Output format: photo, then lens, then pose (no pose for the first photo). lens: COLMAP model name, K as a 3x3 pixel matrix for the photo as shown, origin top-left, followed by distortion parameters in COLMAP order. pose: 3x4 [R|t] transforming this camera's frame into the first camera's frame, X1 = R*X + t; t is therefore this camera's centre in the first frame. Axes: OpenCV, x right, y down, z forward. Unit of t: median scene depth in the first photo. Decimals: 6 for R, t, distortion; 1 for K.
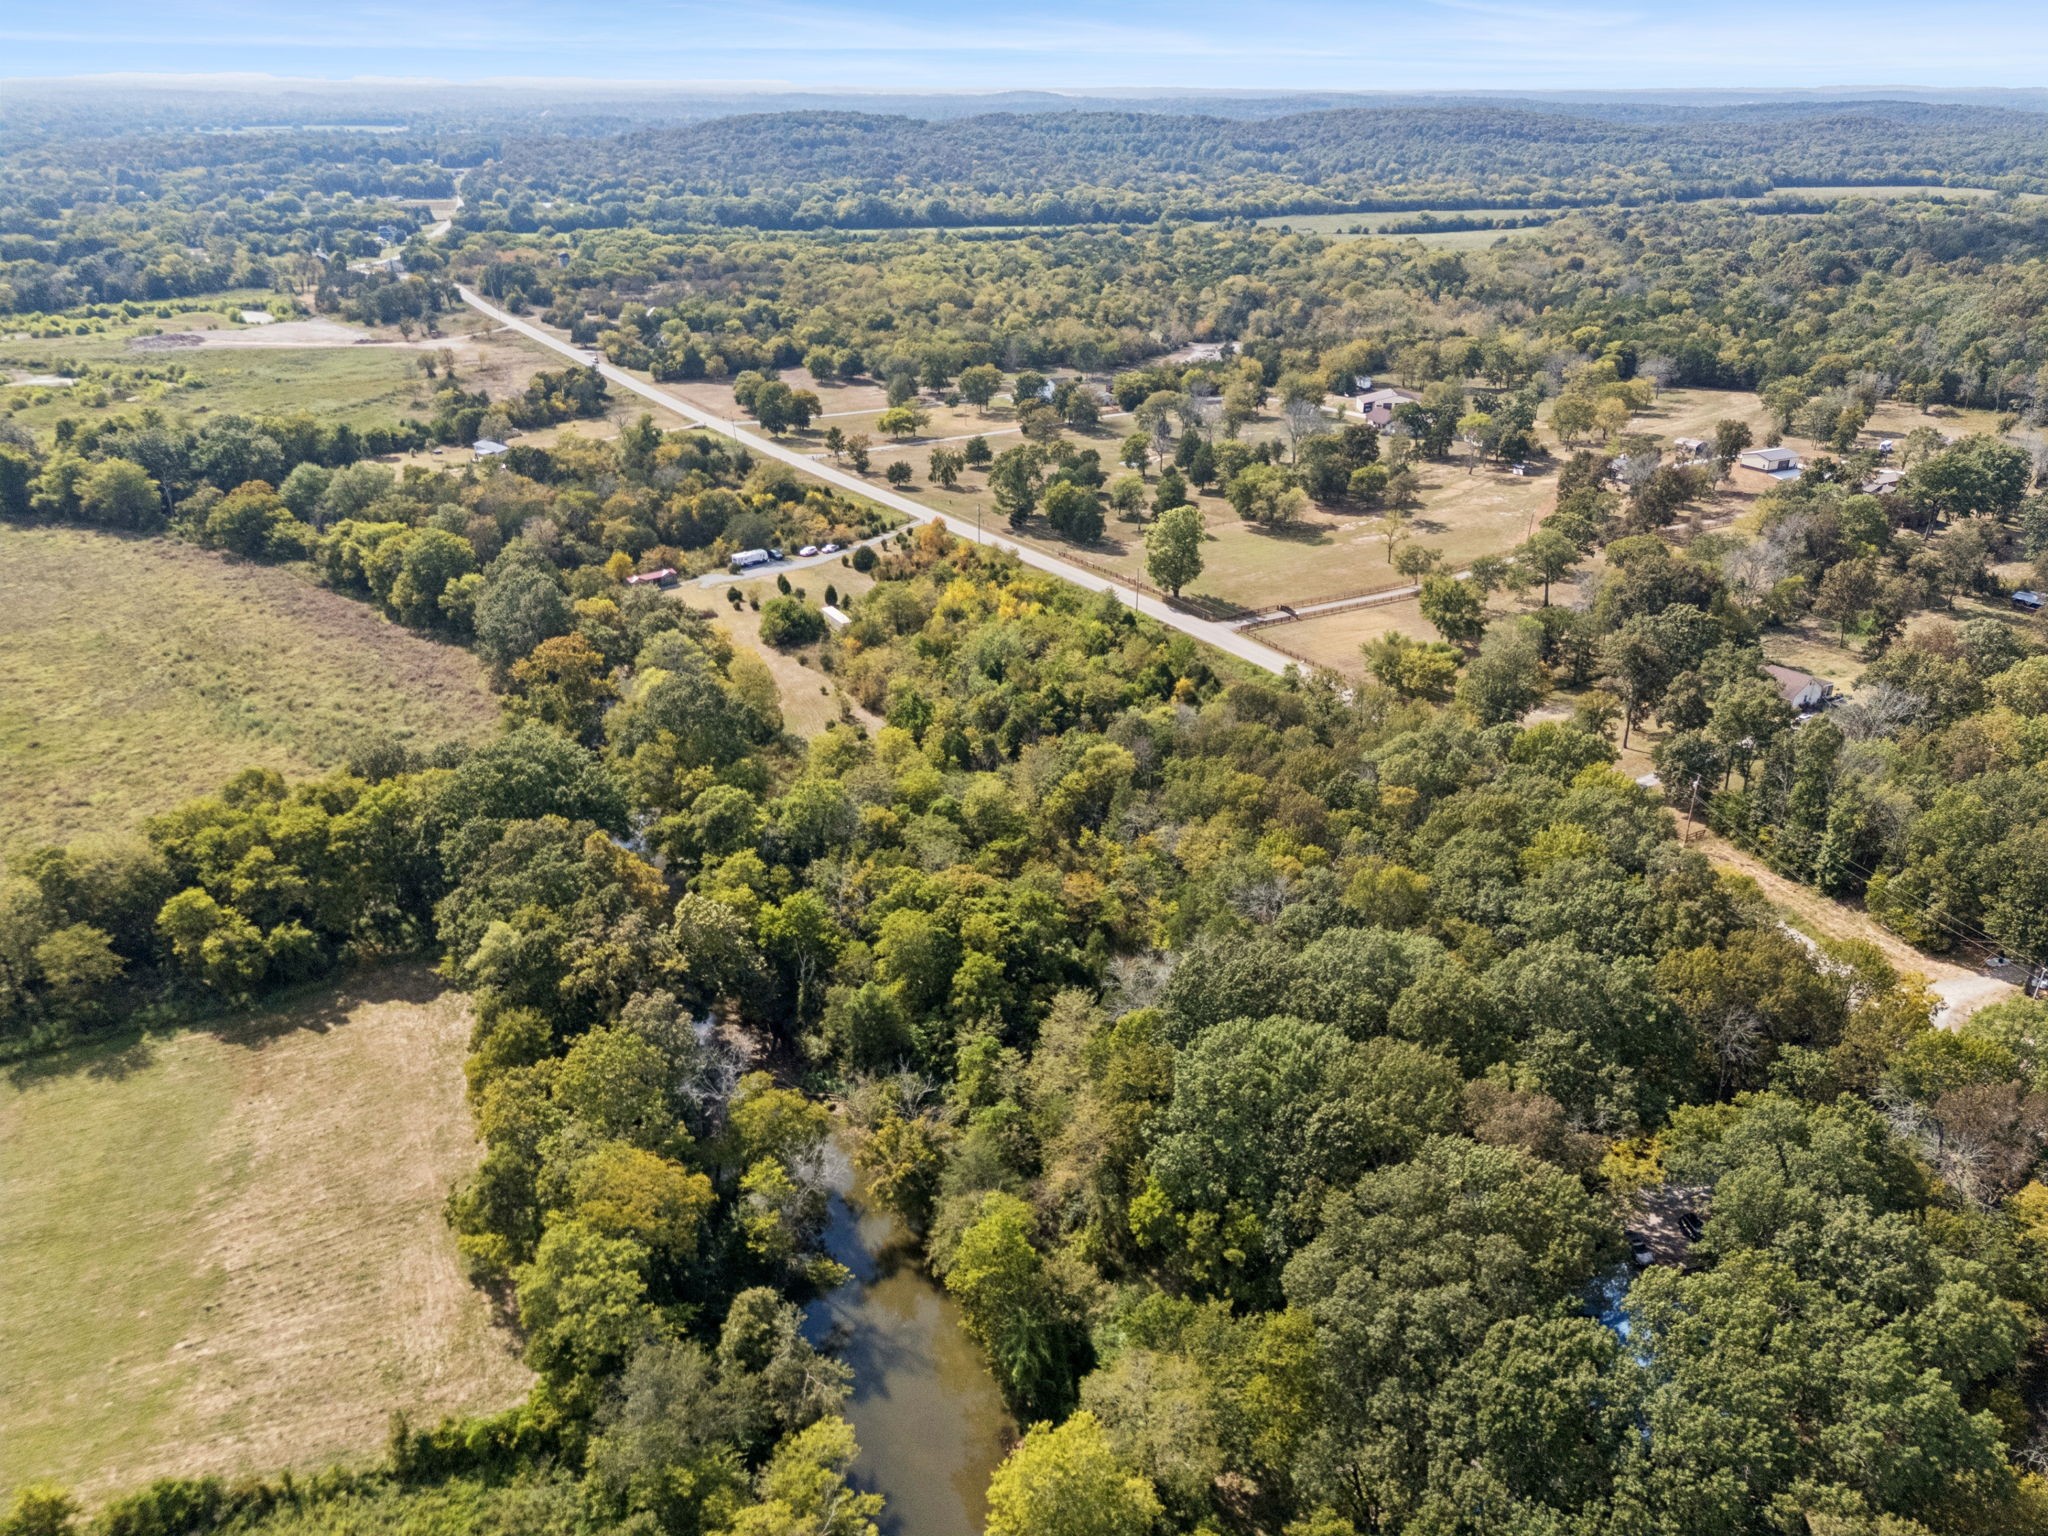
lens RADIAL K [[1496.6, 0, 1027.7], [0, 1496.6, 774.9], [0, 0, 1]] dist [0.066765, -0.052746]
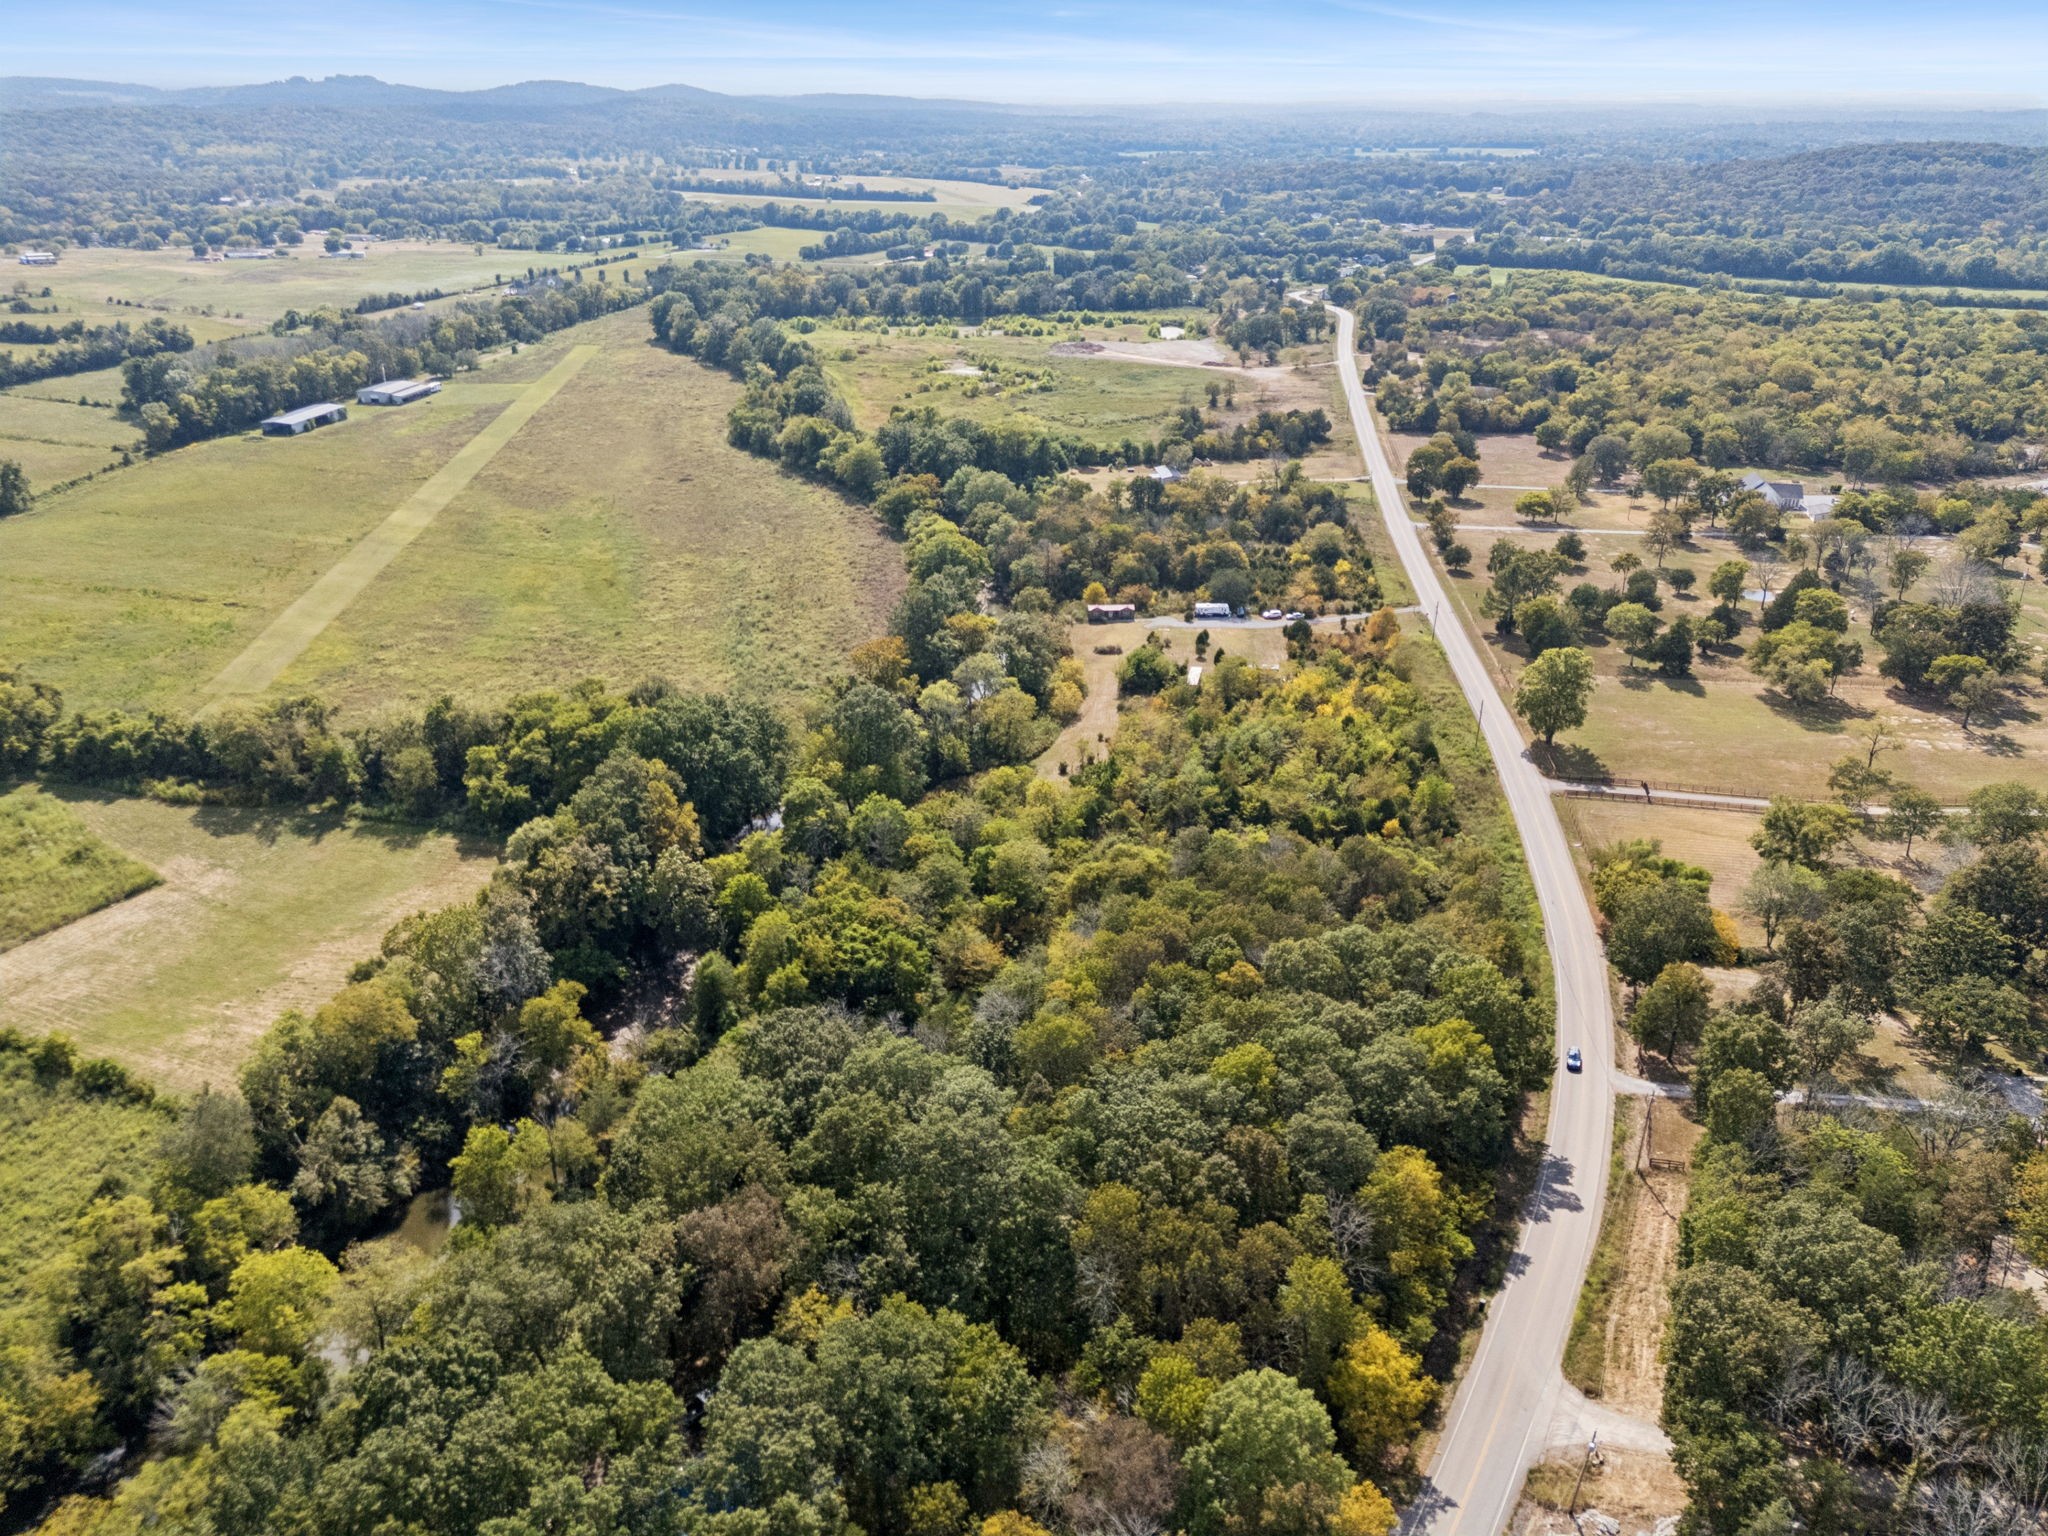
lens RADIAL K [[1496.6, 0, 1027.5], [0, 1496.6, 770.7], [0, 0, 1]] dist [0.066765, -0.052746]
pose [[0.764626, 0.265670, -0.587168, 0.361476], [-0.271898, 0.959008, 0.079840, -0.081105], [0.584311, 0.098602, 0.805518, 0.071154]]
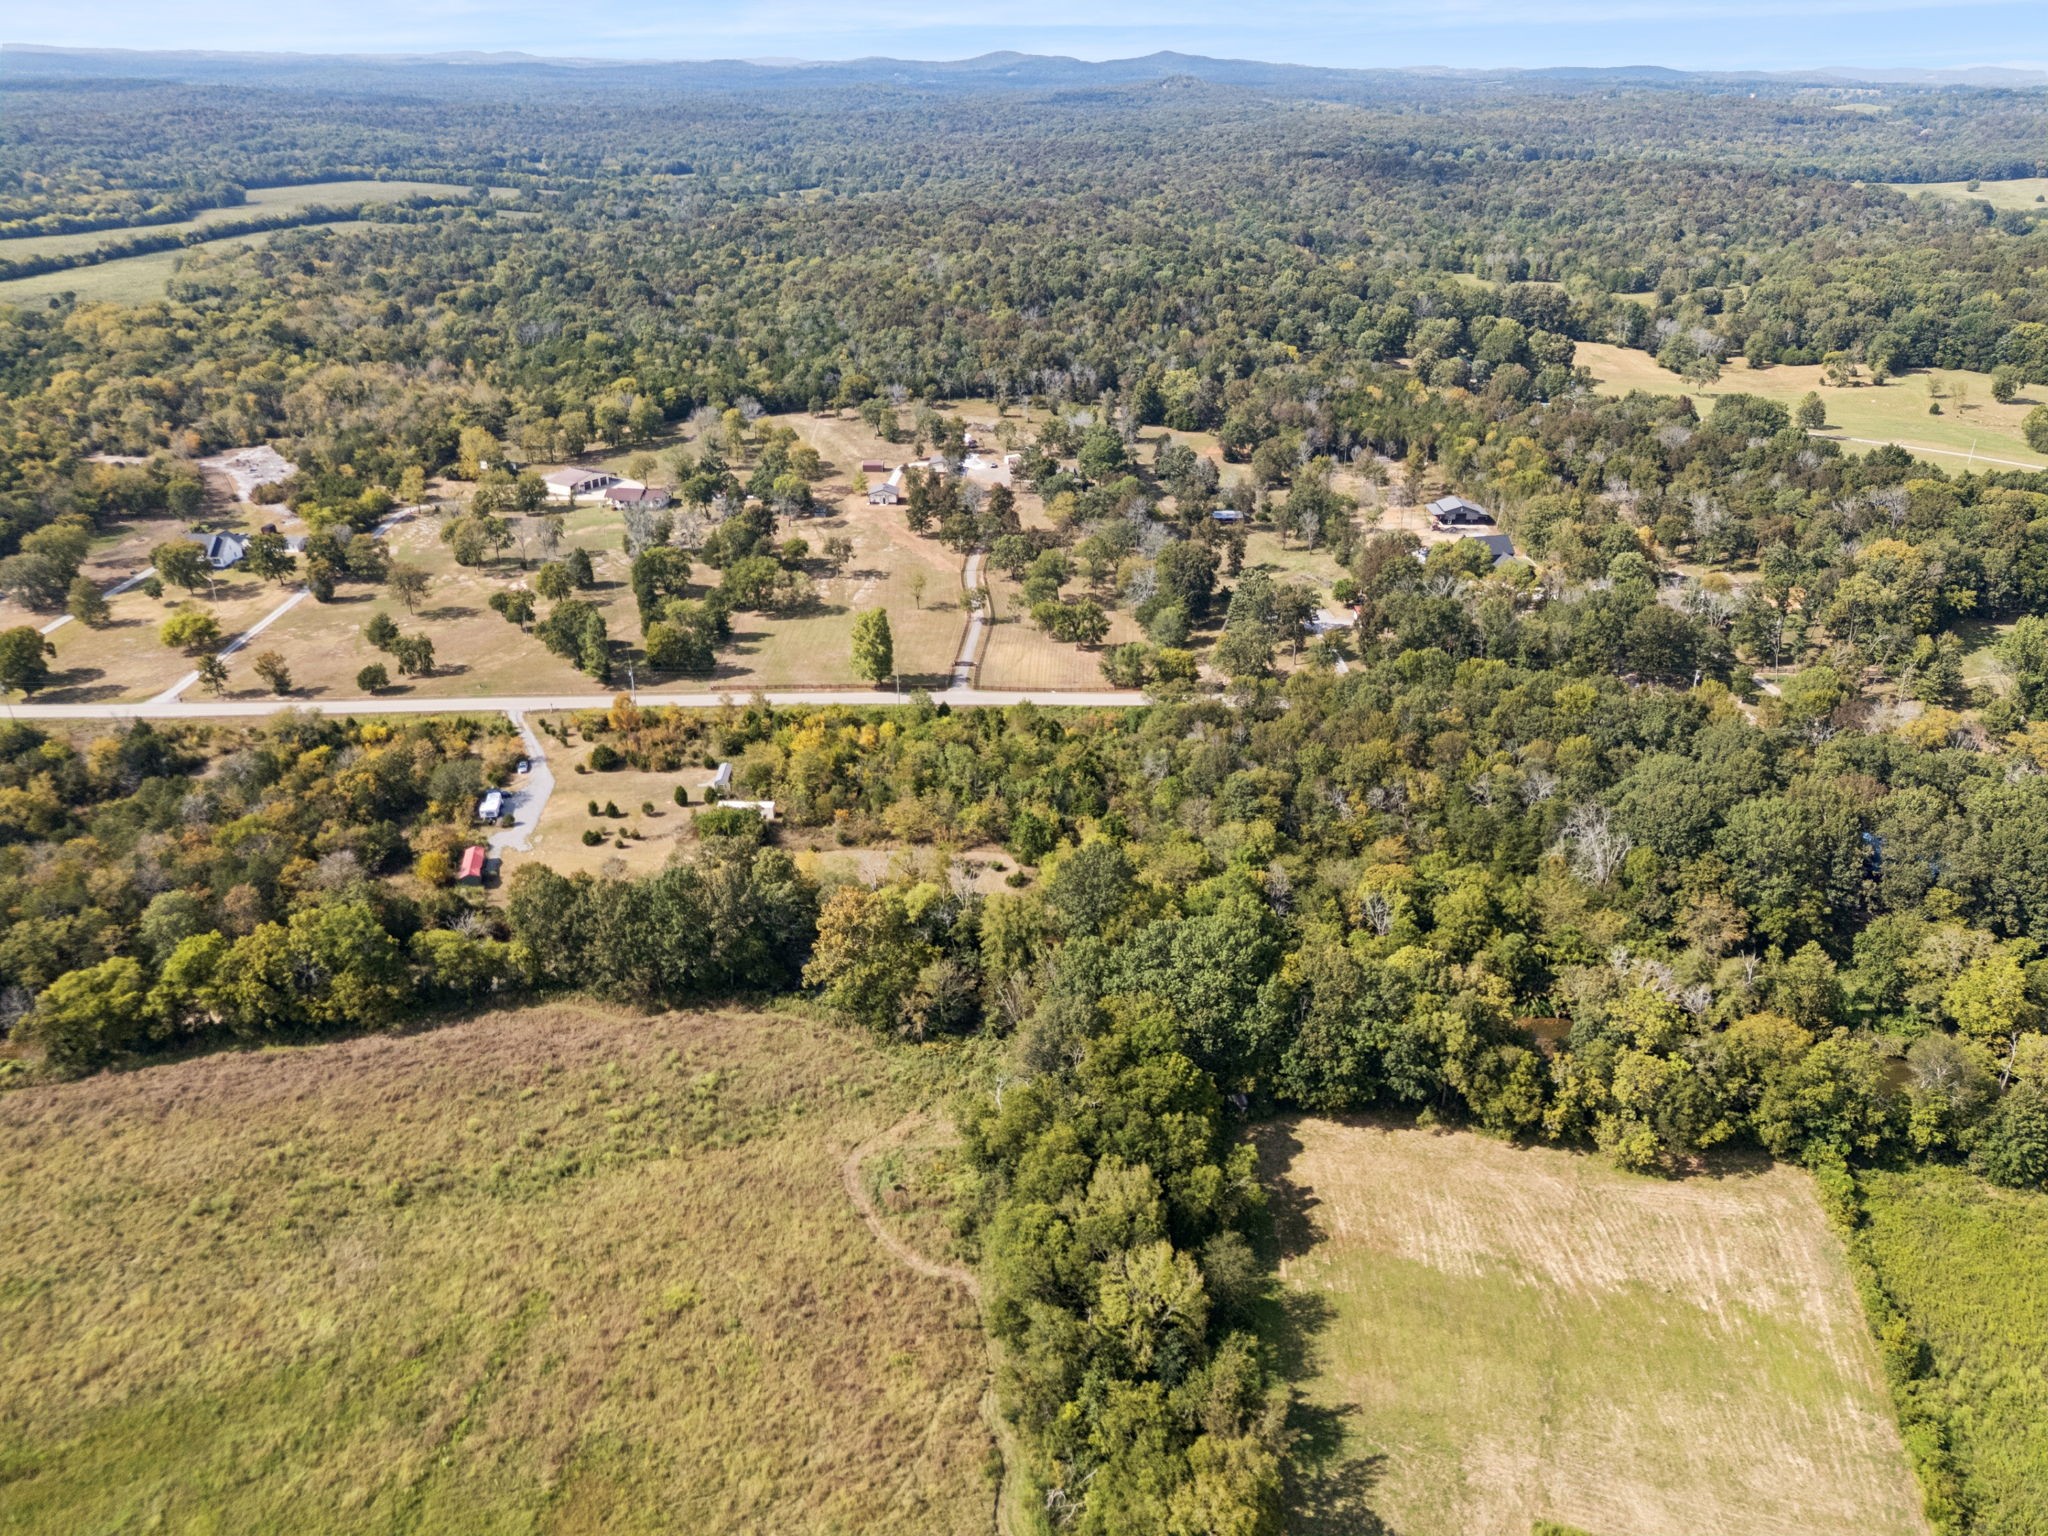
lens RADIAL K [[1514.7, 0, 1023.7], [0, 1514.7, 762.3], [0, 0, 1]] dist [0.064675, -0.052489]
pose [[0.518847, -0.360578, 0.775101, -0.688943], [0.351021, 0.916591, 0.191429, -0.223357], [-0.779476, 0.172754, 0.602141, 0.207161]]
